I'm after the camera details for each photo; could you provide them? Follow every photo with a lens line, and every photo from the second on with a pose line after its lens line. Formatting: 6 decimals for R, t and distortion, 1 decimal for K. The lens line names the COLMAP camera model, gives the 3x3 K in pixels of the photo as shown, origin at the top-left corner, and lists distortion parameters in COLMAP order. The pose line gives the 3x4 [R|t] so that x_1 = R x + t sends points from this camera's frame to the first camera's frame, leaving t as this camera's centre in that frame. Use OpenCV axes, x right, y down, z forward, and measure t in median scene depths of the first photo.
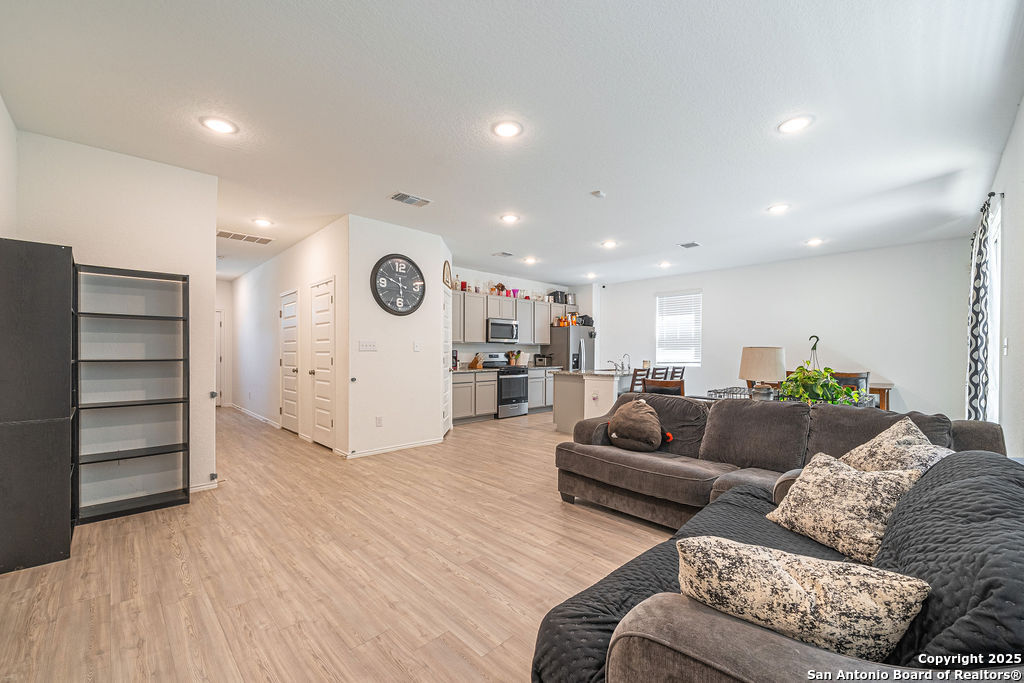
lens RADIAL K [[416.5, 0, 510.8], [0, 416.5, 351.2], [0, 0, 1]] dist [-0.002095, -0.000298]
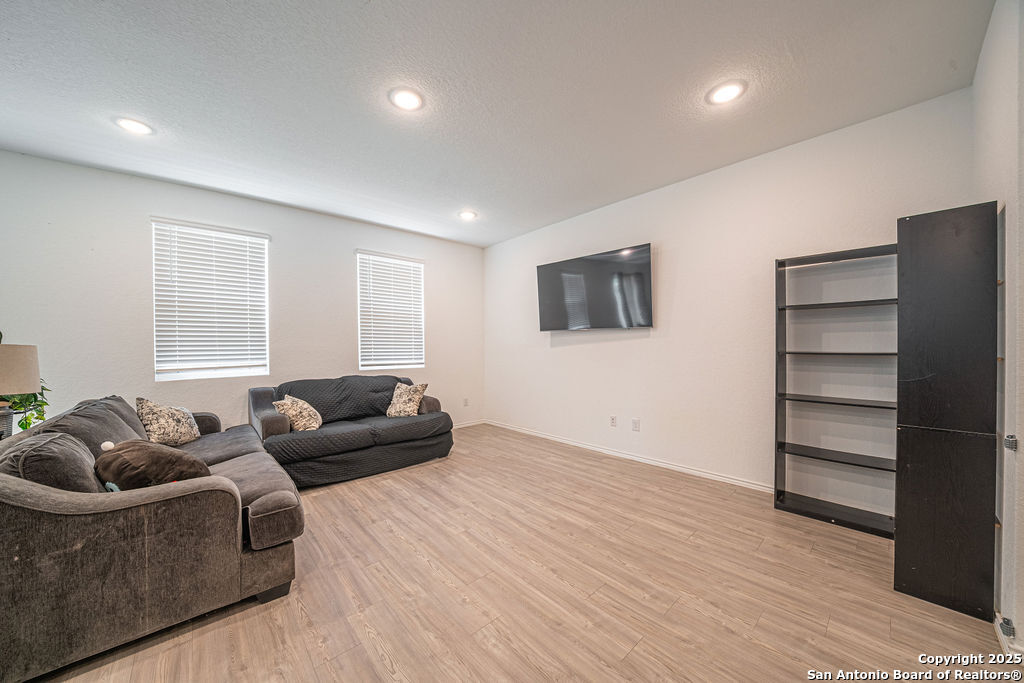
lens RADIAL K [[364.4, 0, 508.8], [0, 364.4, 348.9], [0, 0, 1]] dist [-0.006495, -0.000003]
pose [[-0.998704, 0.008180, 0.050228, -0.288775], [0.008651, 0.999920, 0.009180, -0.000657], [-0.050149, 0.009602, -0.998696, 1.920897]]
